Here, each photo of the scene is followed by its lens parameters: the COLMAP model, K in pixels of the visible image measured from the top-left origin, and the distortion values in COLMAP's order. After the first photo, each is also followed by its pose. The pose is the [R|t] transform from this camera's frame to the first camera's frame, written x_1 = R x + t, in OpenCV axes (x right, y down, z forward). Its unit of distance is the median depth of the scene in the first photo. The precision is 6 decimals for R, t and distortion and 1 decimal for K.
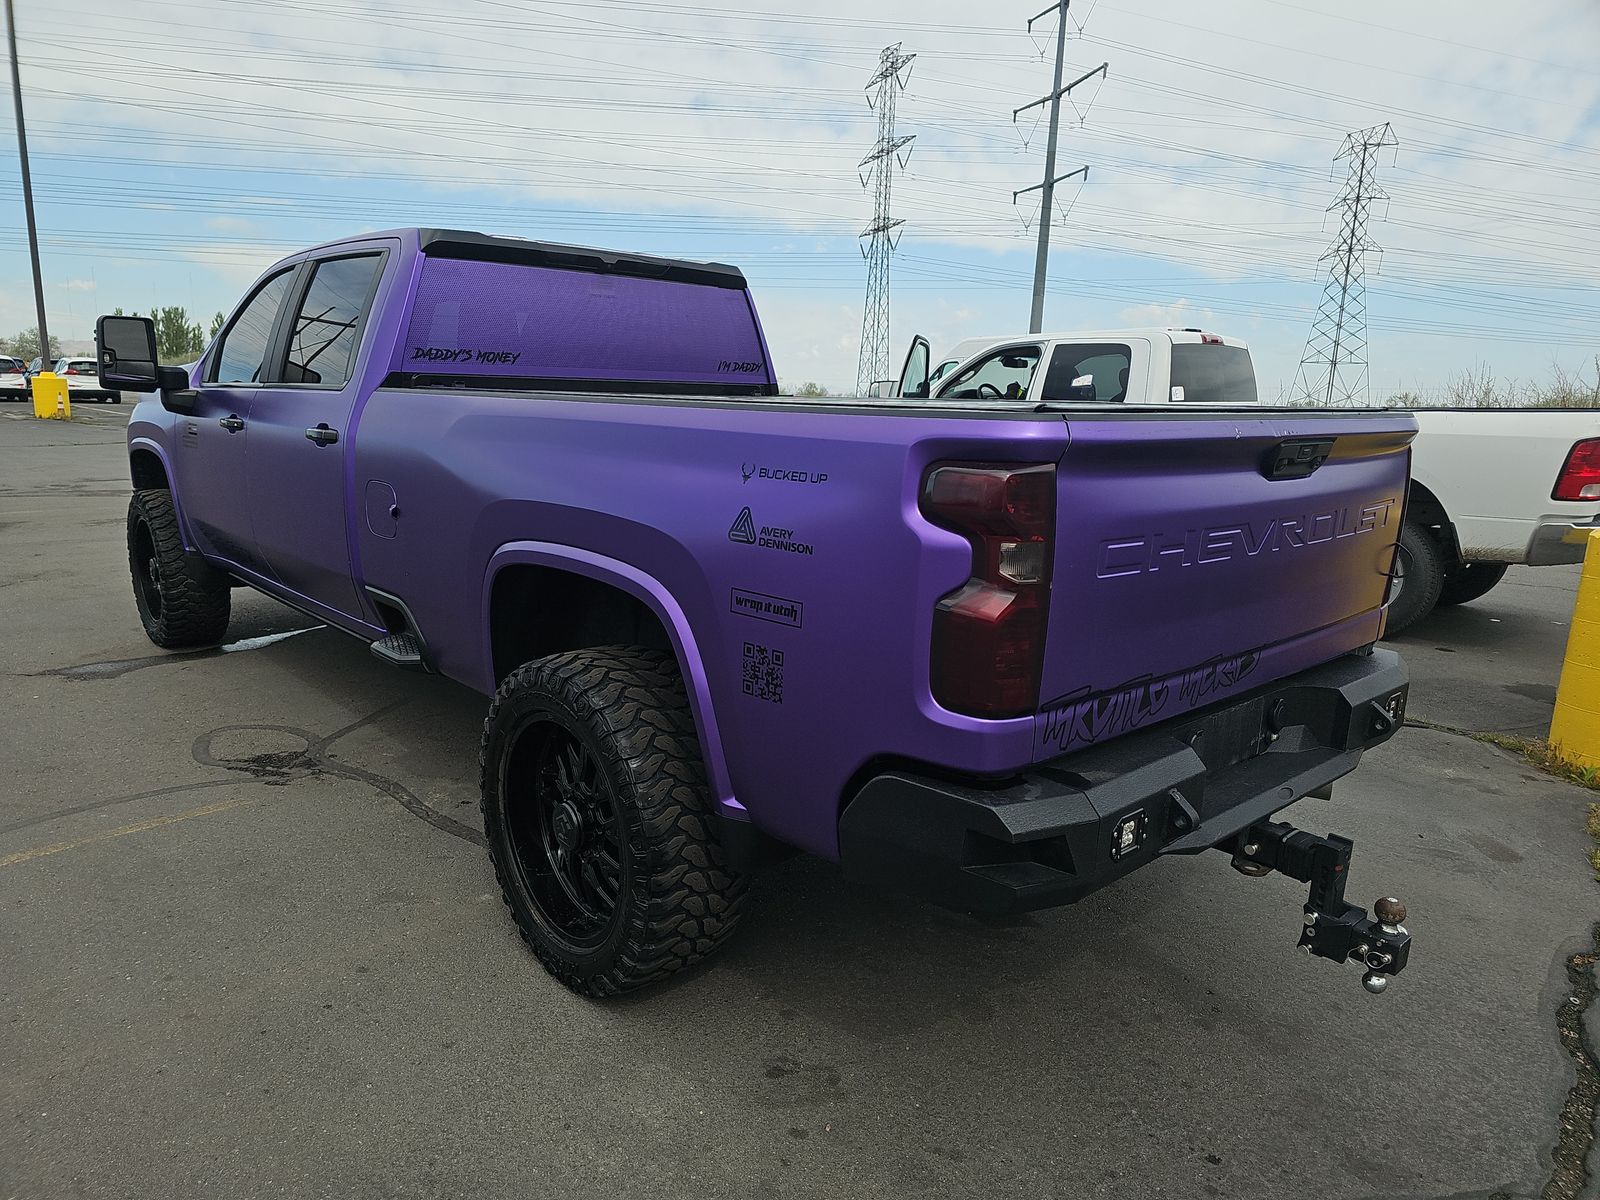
lens RADIAL K [[1079.9, 0, 795.9], [0, 1079.9, 611.4], [0, 0, 1]] dist [0.053259, -0.040575]
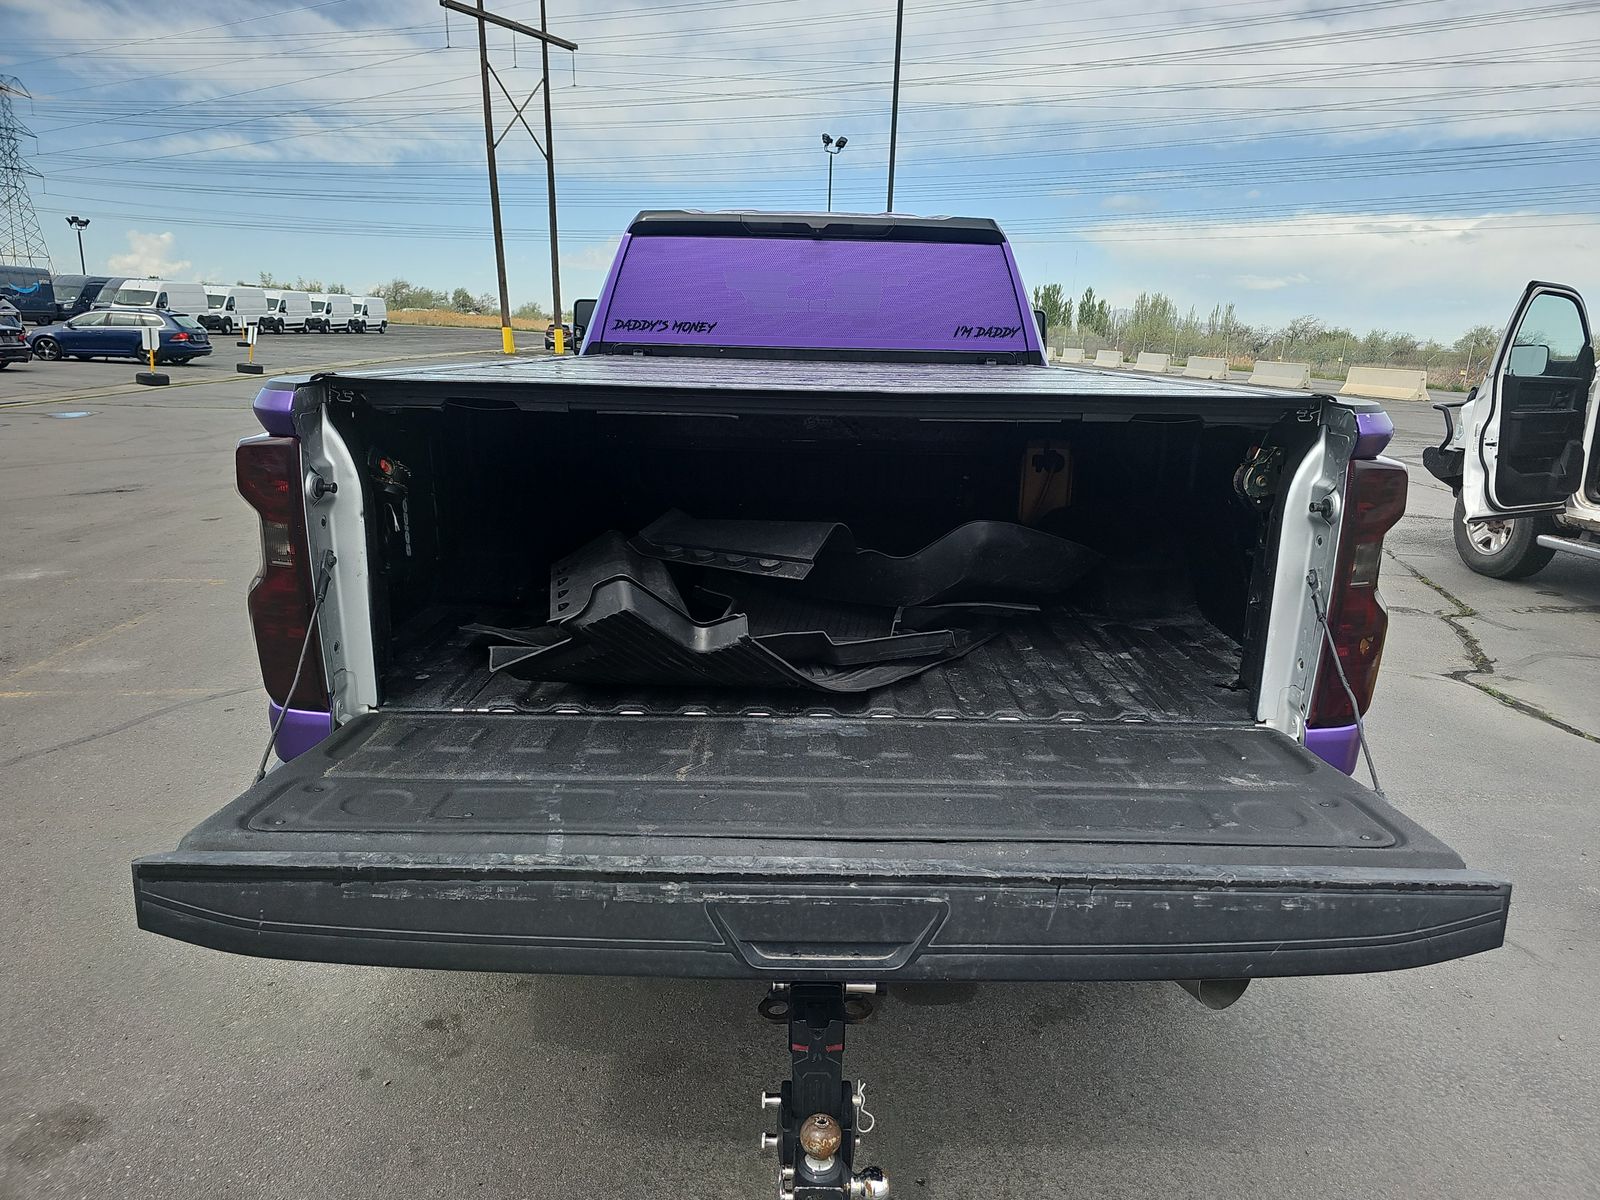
lens RADIAL K [[1079.9, 0, 821.2], [0, 1079.9, 618.3], [0, 0, 1]] dist [0.053259, -0.040575]
pose [[0.739571, 0.160776, -0.653595, 0.564791], [-0.138514, 0.986623, 0.085961, -0.061985], [0.658672, 0.026958, 0.751947, 0.295745]]
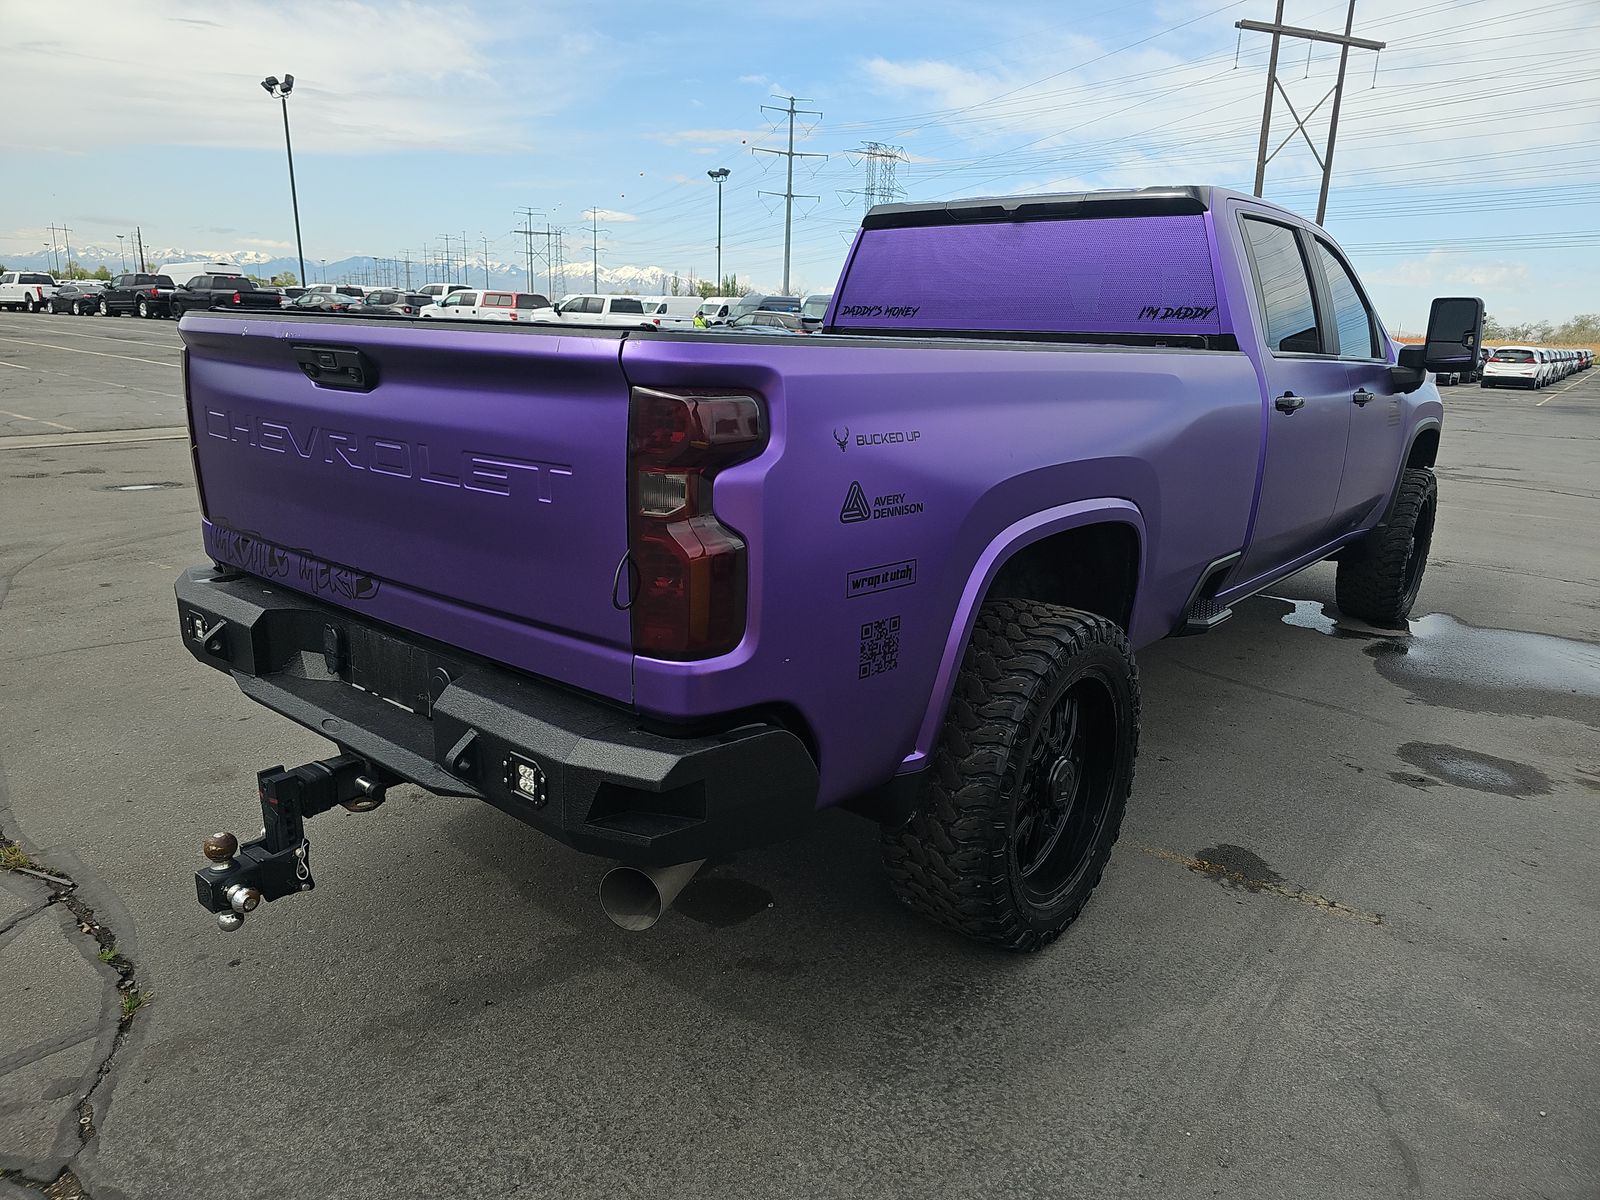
lens RADIAL K [[1079.9, 0, 800.9], [0, 1079.9, 605.9], [0, 0, 1]] dist [0.053259, -0.040575]
pose [[0.122495, 0.220957, -0.967560, 0.891412], [-0.231634, 0.954343, 0.188613, -0.130746], [0.965060, 0.201016, 0.168083, 0.779754]]
